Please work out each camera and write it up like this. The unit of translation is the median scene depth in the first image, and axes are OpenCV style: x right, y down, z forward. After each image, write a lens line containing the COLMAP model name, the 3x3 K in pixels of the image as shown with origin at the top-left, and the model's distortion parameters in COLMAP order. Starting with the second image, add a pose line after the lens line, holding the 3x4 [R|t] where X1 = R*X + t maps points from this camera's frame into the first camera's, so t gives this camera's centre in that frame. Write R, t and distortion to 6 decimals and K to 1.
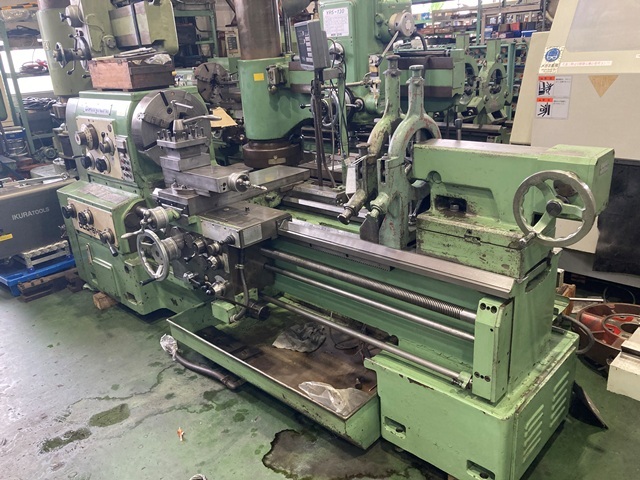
lens RADIAL K [[509.4, 0, 320.0], [0, 509.4, 240.0], [0, 0, 1]] dist [0.020275, 0.003409]
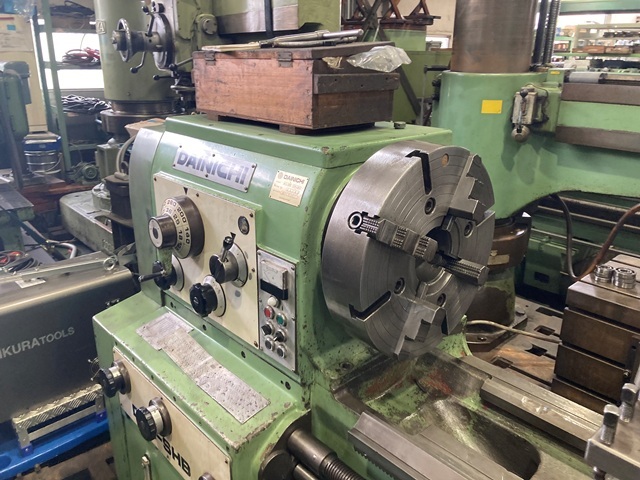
lens RADIAL K [[505.4, 0, 321.7], [0, 505.4, 231.4], [0, 0, 1]] dist [0.022635, -0.009780]
pose [[0.994728, 0.093155, -0.042888, -0.339862], [-0.094462, 0.995090, -0.029531, -0.210321], [0.039926, 0.033427, 0.998643, 0.627935]]
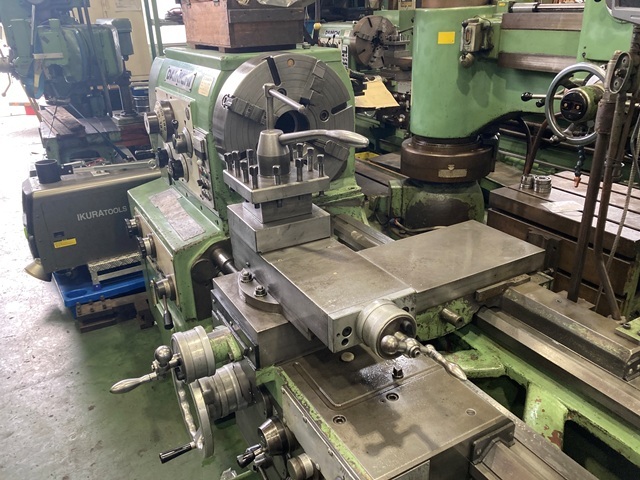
lens RADIAL K [[509.4, 0, 320.0], [0, 509.4, 240.0], [0, 0, 1]] dist [0.020275, 0.003409]
pose [[0.952986, 0.155139, -0.260288, -0.088029], [-0.136414, 0.986679, 0.088637, -0.148700], [0.270572, -0.048963, 0.961454, 0.468095]]
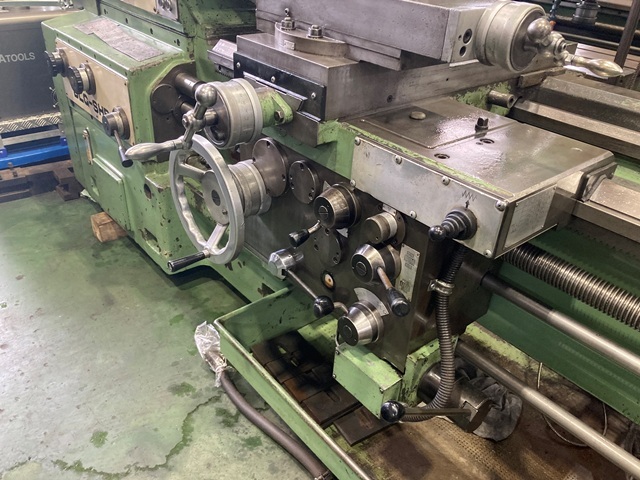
lens RADIAL K [[509.4, 0, 320.0], [0, 509.4, 240.0], [0, 0, 1]] dist [0.020275, 0.003409]
pose [[0.985448, 0.166105, -0.036076, -0.176945], [-0.155967, 0.968000, 0.196595, -0.027537], [0.067577, -0.188108, 0.979821, 0.491416]]
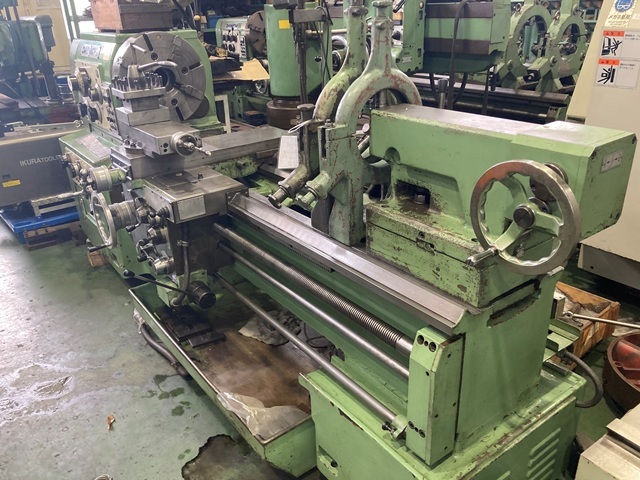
lens RADIAL K [[509.4, 0, 320.0], [0, 509.4, 240.0], [0, 0, 1]] dist [0.020275, 0.003409]
pose [[0.983300, 0.097658, -0.153568, 0.150292], [-0.086107, 0.993055, 0.080169, -0.031489], [0.160331, -0.065607, 0.984881, 0.145914]]
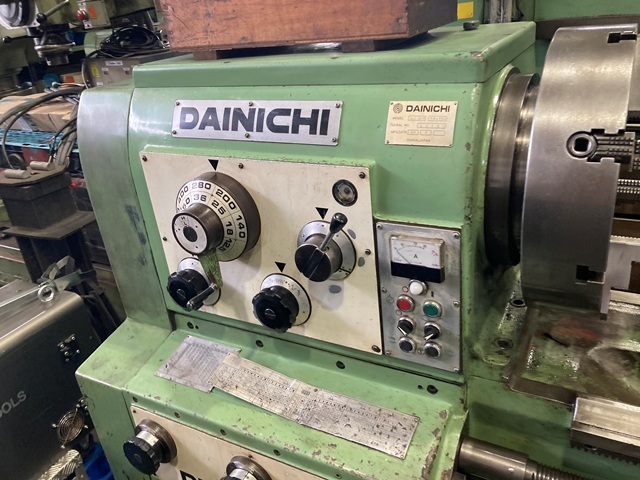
lens RADIAL K [[505.4, 0, 321.7], [0, 505.4, 231.4], [0, 0, 1]] dist [0.022635, -0.009780]
pose [[0.968250, -0.133185, 0.211552, -0.488511], [0.122669, 0.990500, 0.062138, -0.218706], [-0.217818, -0.034214, 0.975389, 0.754135]]
